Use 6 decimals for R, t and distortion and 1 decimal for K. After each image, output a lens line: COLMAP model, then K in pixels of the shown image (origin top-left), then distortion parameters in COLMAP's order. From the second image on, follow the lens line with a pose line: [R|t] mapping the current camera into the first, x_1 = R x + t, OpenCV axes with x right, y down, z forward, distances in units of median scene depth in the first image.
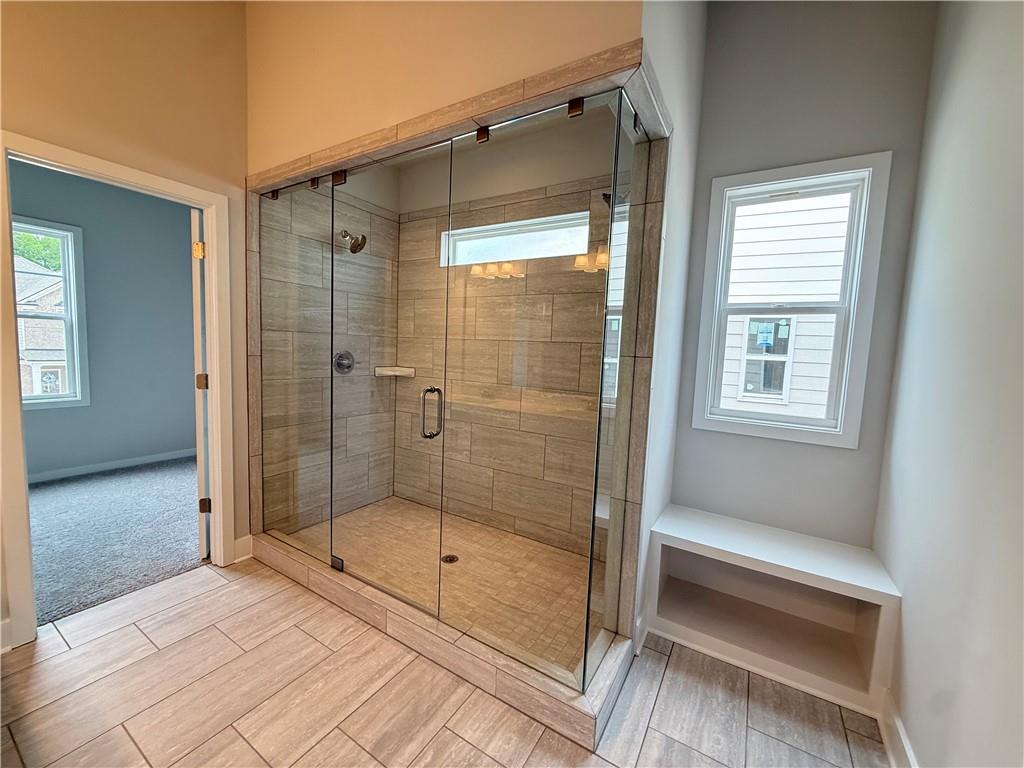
lens RADIAL K [[413.8, 0, 510.4], [0, 413.8, 383.3], [0, 0, 1]] dist [0.000701, 0.000566]
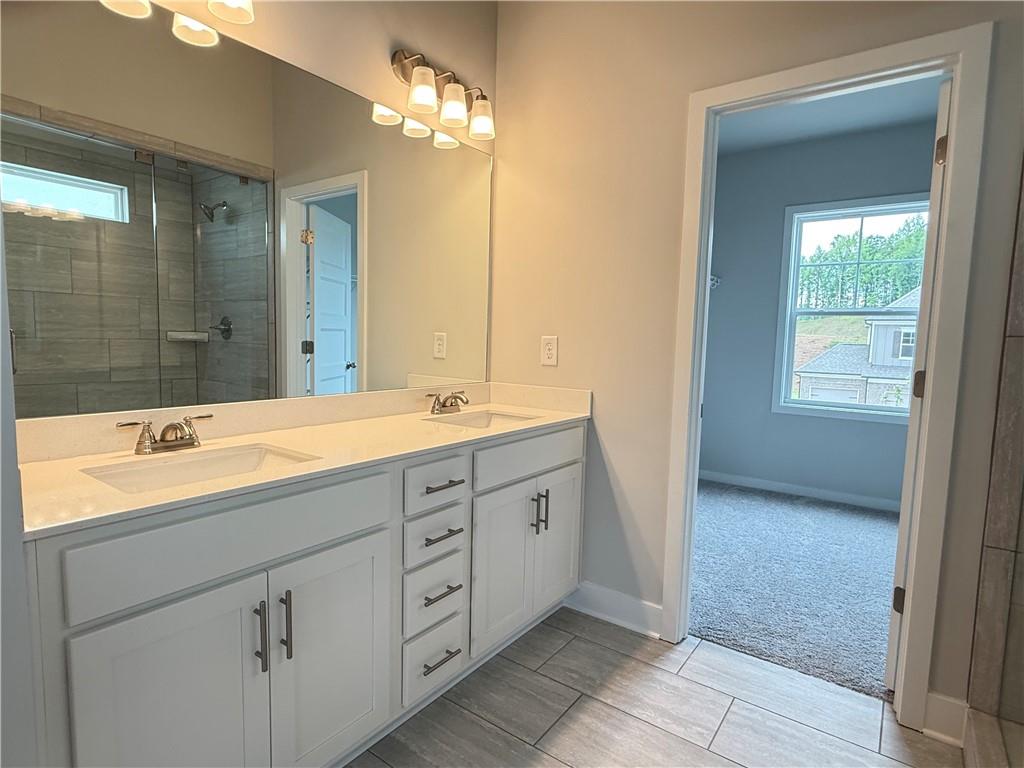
lens RADIAL K [[549.4, 0, 510.4], [0, 549.4, 385.9], [0, 0, 1]] dist [0.001567, -0.000933]
pose [[-0.079445, 0.044422, -0.995849, 0.053288], [-0.116200, 0.991783, 0.053510, 0.026010], [0.990044, 0.119968, -0.073630, 0.543698]]
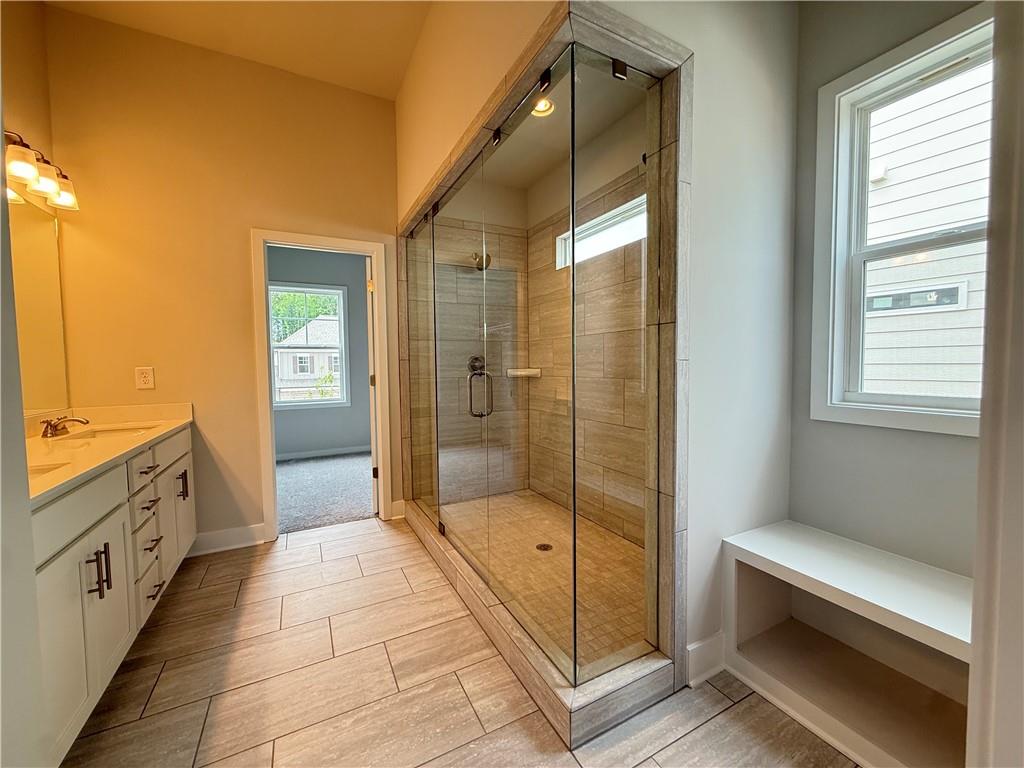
lens RADIAL K [[413.8, 0, 508.6], [0, 413.8, 383.4], [0, 0, 1]] dist [0.000701, 0.000566]
pose [[0.852865, -0.028965, -0.521327, 0.379815], [0.004150, 0.998805, -0.048704, 0.080634], [0.522114, 0.039374, 0.851966, 0.074871]]
